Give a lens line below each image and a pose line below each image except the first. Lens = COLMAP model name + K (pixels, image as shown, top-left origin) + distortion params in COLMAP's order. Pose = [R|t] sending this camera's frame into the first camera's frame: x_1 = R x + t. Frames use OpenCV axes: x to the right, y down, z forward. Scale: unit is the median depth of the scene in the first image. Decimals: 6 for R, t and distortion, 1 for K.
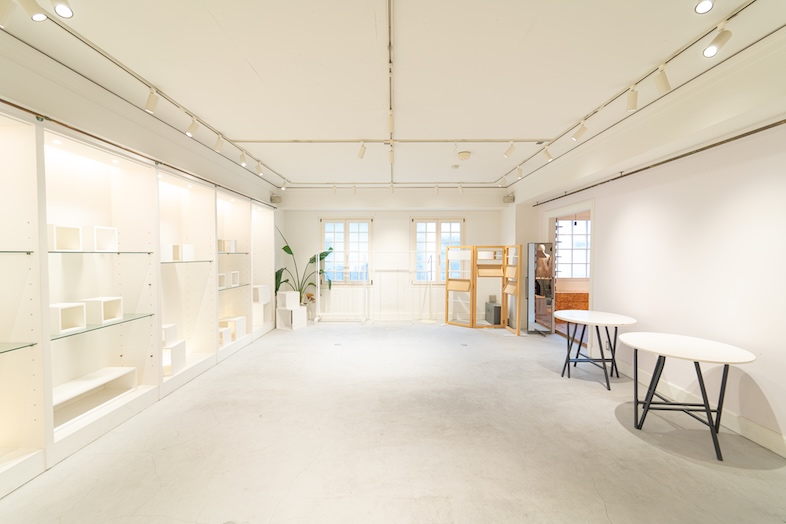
lens RADIAL K [[312.5, 0, 391.0], [0, 312.5, 263.4], [0, 0, 1]] dist [0.000126, -0.000339]
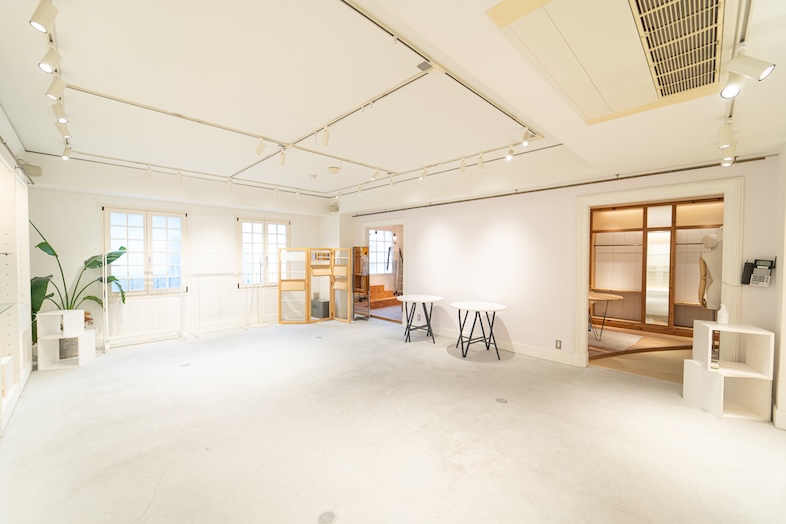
lens RADIAL K [[312.5, 0, 390.8], [0, 312.5, 263.3], [0, 0, 1]] dist [0.000126, -0.000339]
pose [[0.709302, -0.015586, 0.704732, -0.299365], [0.019598, 0.999805, 0.002386, 0.000210], [-0.704632, 0.012119, 0.709469, 0.025946]]
